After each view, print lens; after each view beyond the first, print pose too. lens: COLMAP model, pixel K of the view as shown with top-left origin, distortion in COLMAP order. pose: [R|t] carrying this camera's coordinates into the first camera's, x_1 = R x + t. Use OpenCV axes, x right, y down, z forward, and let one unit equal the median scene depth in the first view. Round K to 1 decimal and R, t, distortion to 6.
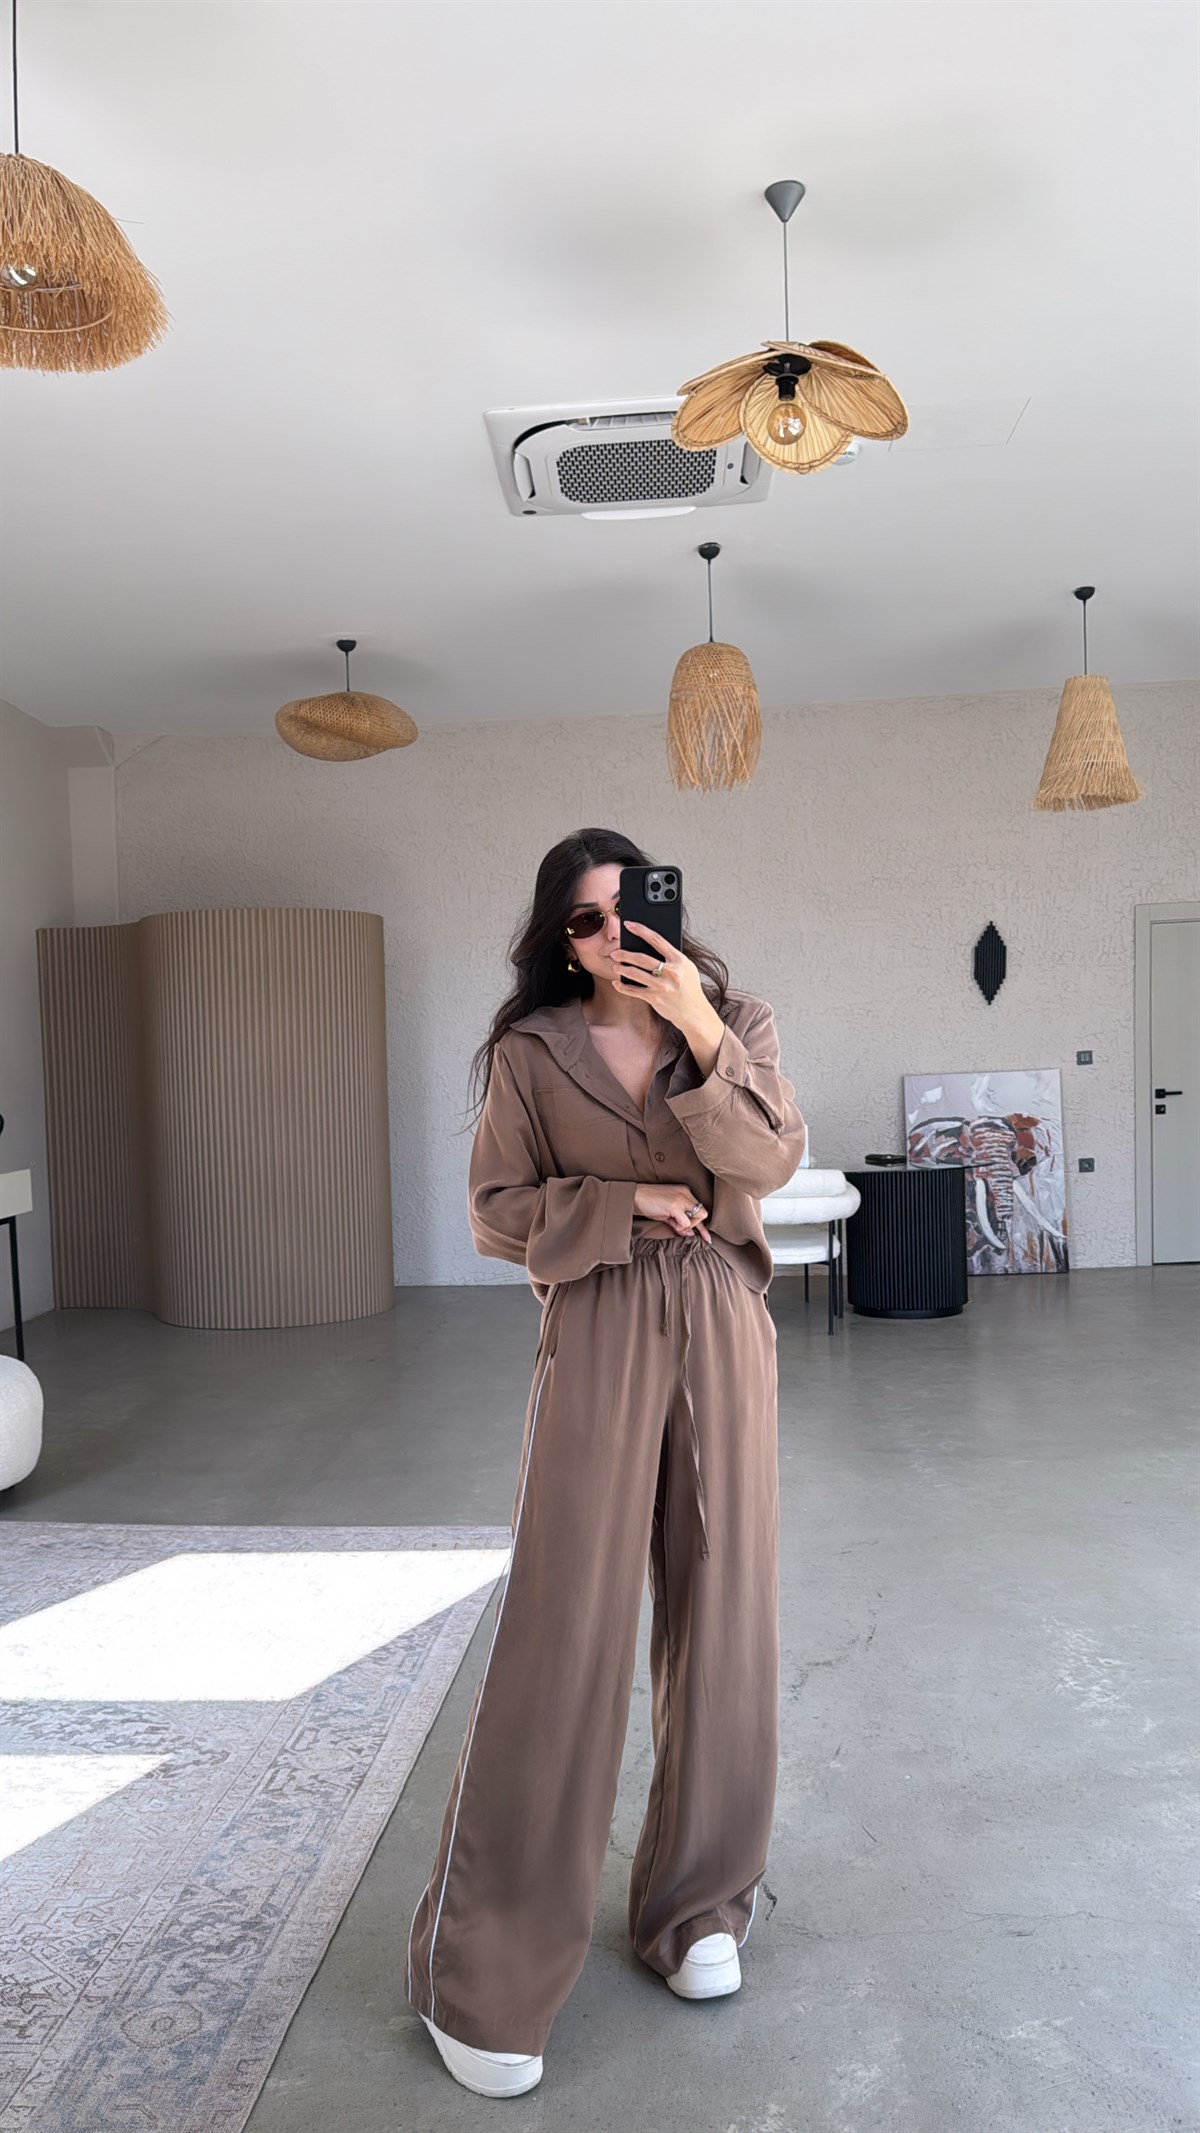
lens RADIAL K [[1585.0, 0, 667.2], [0, 1585.0, 1061.4], [0, 0, 1]] dist [-0.003366, -0.005235]
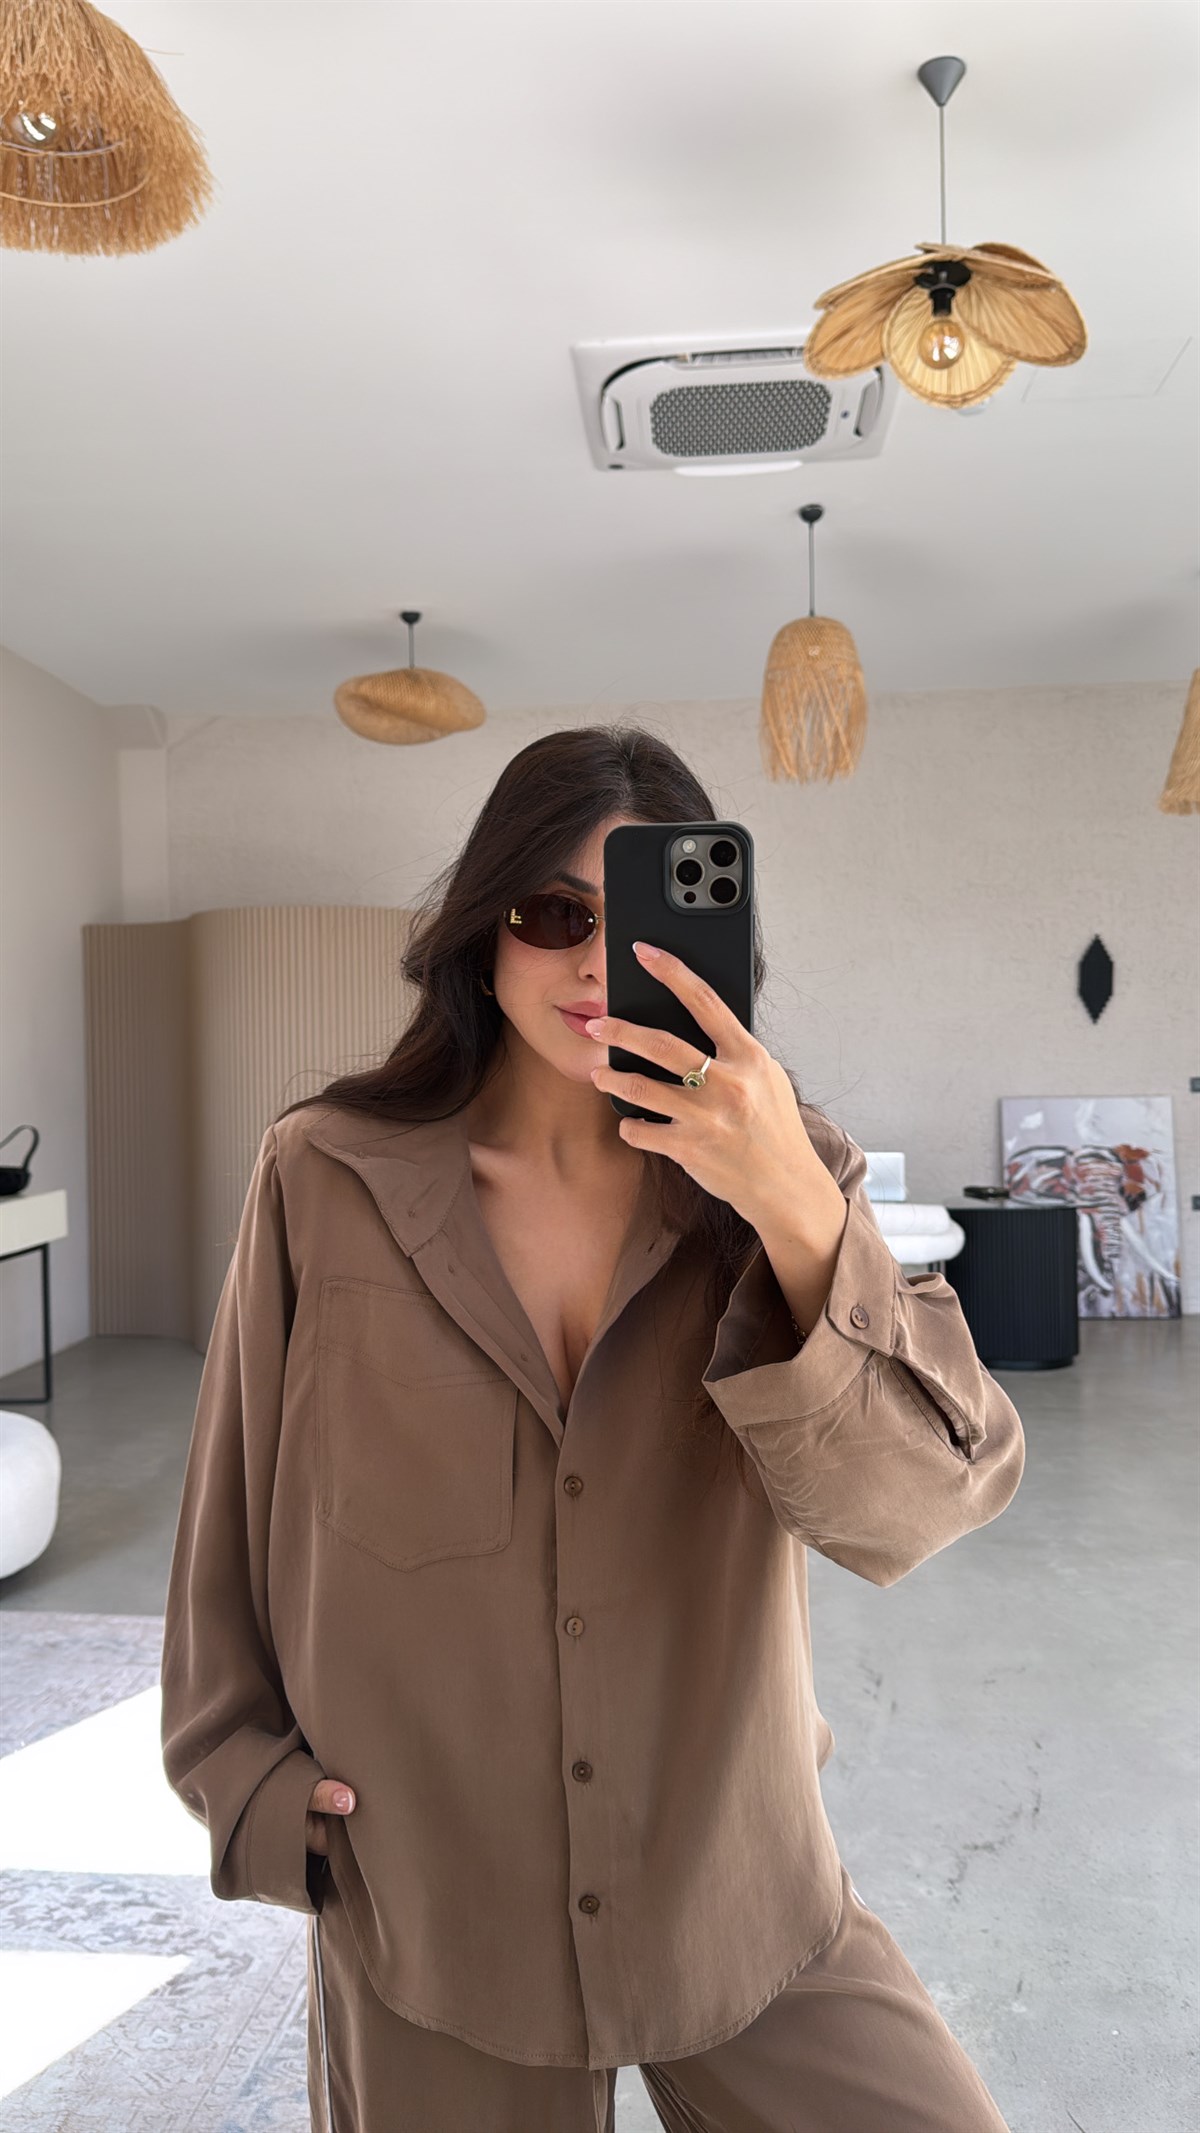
lens RADIAL K [[1566.2, 0, 653.8], [0, 1566.2, 1123.3], [0, 0, 1]] dist [-0.035377, -0.000239]
pose [[0.999011, 0.023319, -0.037869, -0.037811], [-0.021967, 0.999119, 0.035750, -0.010988], [0.038670, -0.034882, 0.998643, 0.167469]]
